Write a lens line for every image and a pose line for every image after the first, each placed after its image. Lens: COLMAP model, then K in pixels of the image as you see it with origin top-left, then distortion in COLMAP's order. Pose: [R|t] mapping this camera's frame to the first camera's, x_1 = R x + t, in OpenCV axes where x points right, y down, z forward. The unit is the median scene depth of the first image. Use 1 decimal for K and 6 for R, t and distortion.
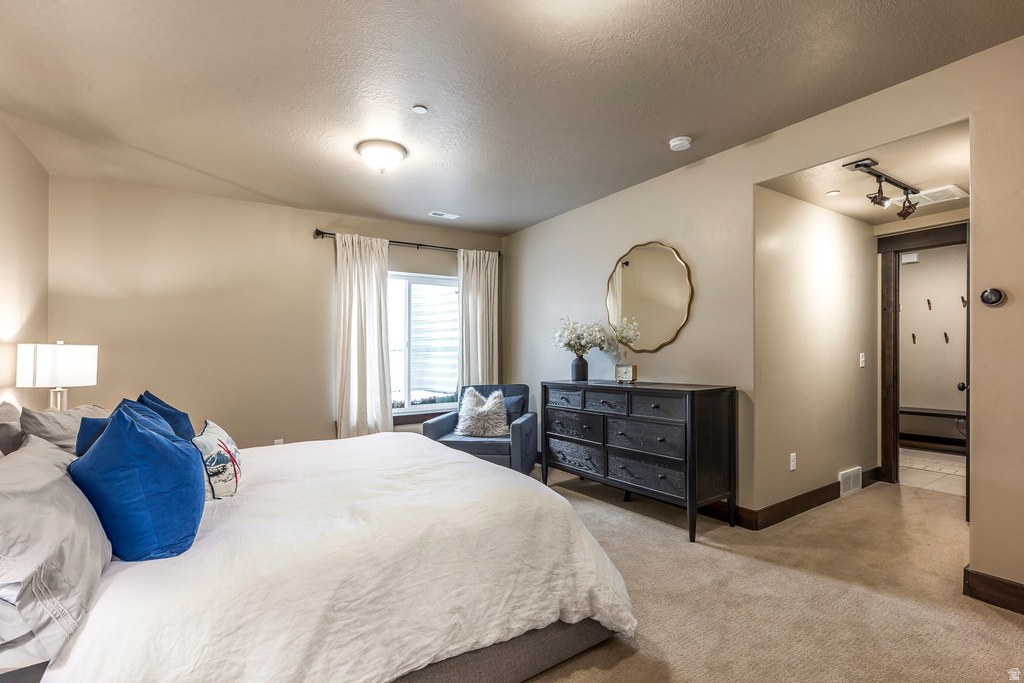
lens RADIAL K [[485.0, 0, 512.0], [0, 485.0, 341.5], [0, 0, 1]] dist [-0.001101, -0.000418]
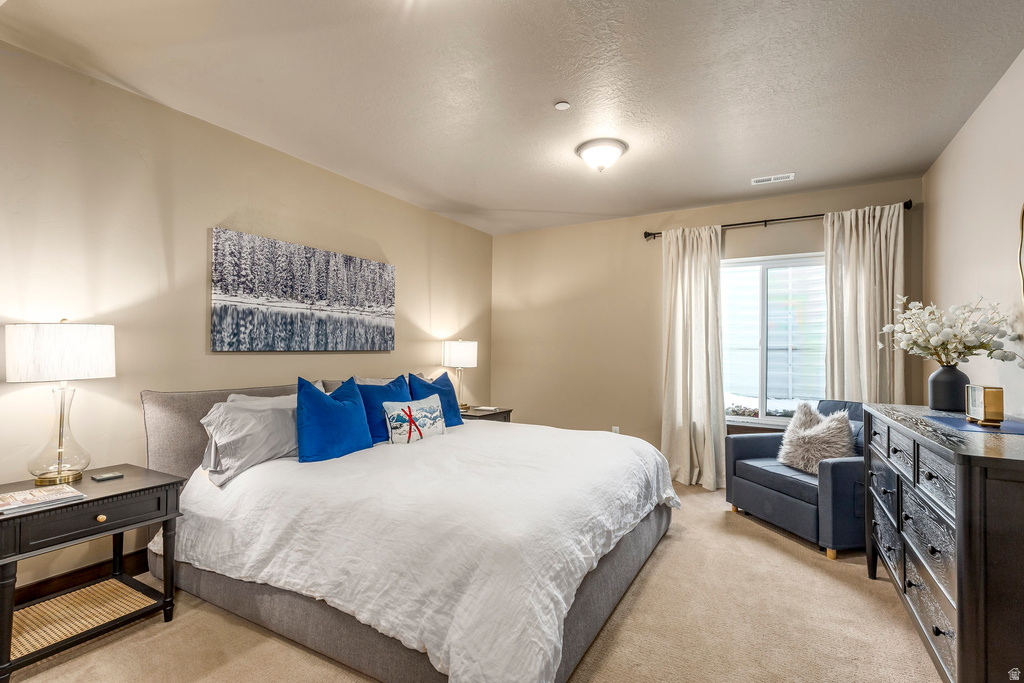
lens RADIAL K [[465.7, 0, 512.1], [0, 465.7, 332.1], [0, 0, 1]] dist [0.009484, -0.000331]
pose [[0.437723, -0.014046, -0.899000, 0.666526], [0.003080, 0.999896, -0.014124, -0.002932], [0.899104, 0.003414, 0.437721, 0.537120]]
